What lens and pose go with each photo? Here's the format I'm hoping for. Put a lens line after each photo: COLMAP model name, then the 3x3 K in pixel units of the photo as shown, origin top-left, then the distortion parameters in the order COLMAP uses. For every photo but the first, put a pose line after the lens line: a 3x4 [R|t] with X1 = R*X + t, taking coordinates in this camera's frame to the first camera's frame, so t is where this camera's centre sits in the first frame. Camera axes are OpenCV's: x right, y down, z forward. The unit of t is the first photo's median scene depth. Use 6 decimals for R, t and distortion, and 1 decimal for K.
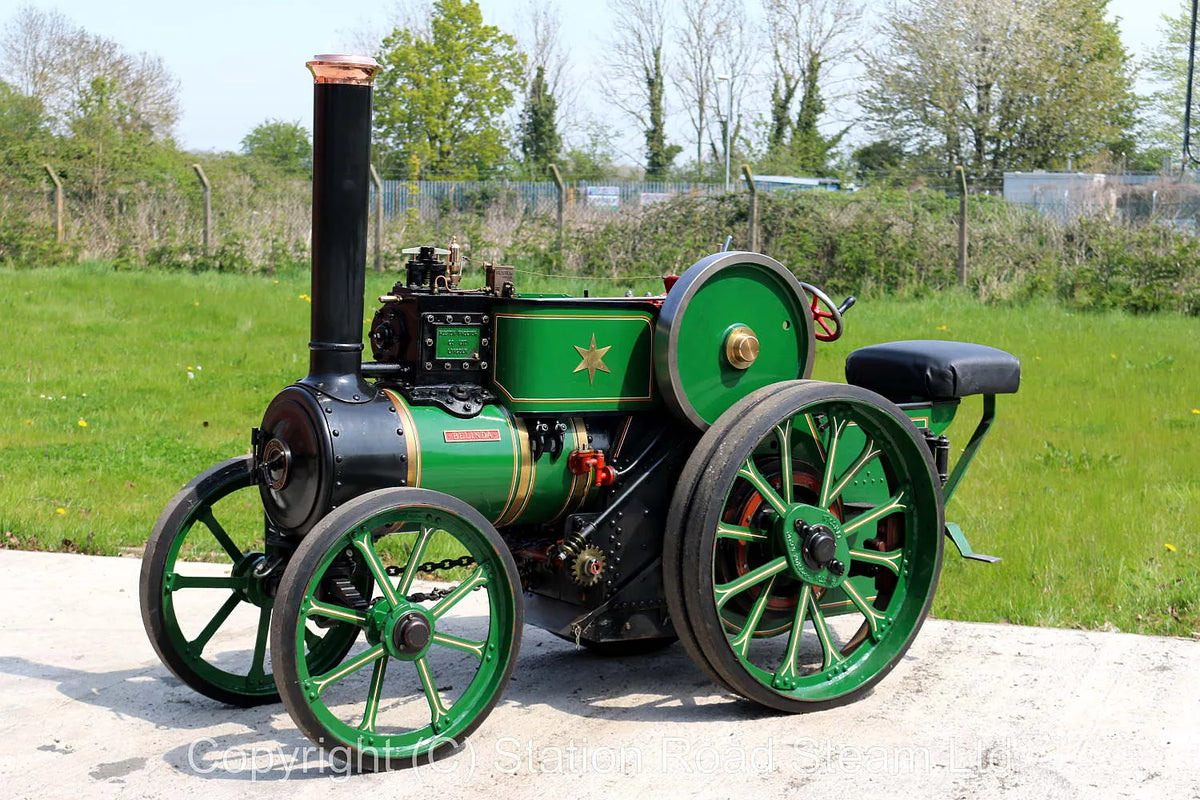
lens RADIAL K [[2042.8, 0, 600.0], [0, 2042.8, 400.0], [0, 0, 1]] dist [-0.004753, -0.026725]
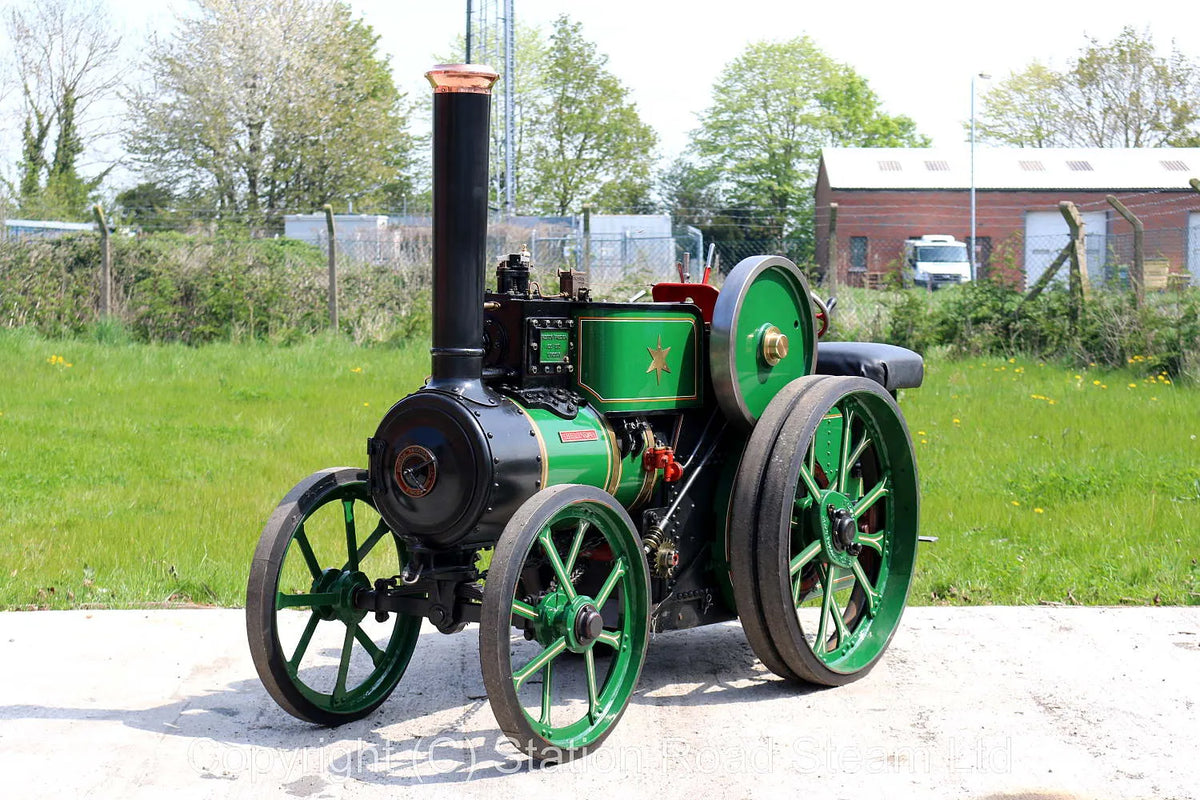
lens RADIAL K [[2180.6, 0, 600.0], [0, 2180.6, 400.0], [0, 0, 1]] dist [0.007443, -0.047201]
pose [[0.937746, -0.038262, 0.345207, -0.061876], [0.047740, 0.998679, -0.018995, 0.003006], [-0.344024, 0.034293, 0.938334, -0.004904]]
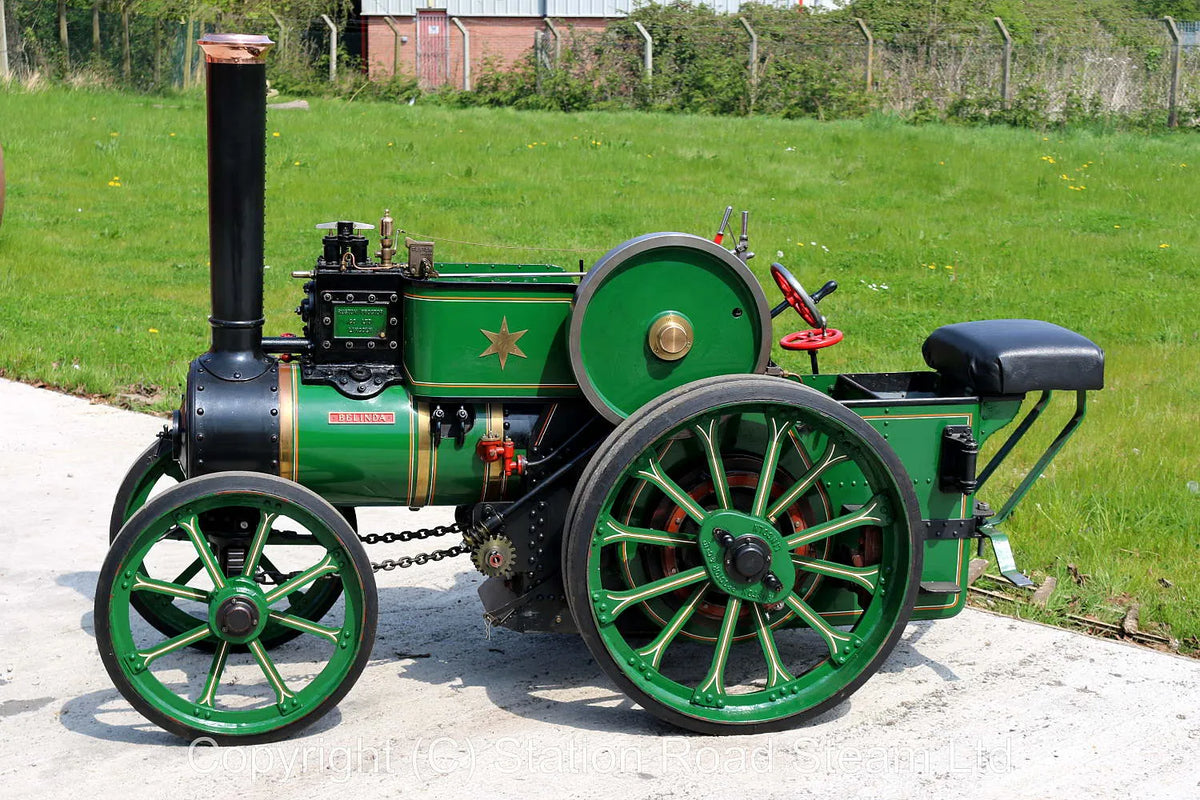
lens RADIAL K [[1991.3, 0, 600.9], [0, 1991.3, 356.8], [0, 0, 1]] dist [-0.031554, 0.030609]
pose [[0.902272, 0.062945, -0.426547, 0.064663], [-0.036386, 0.996873, 0.070139, -0.012002], [0.429628, -0.047764, 0.901742, 0.026430]]
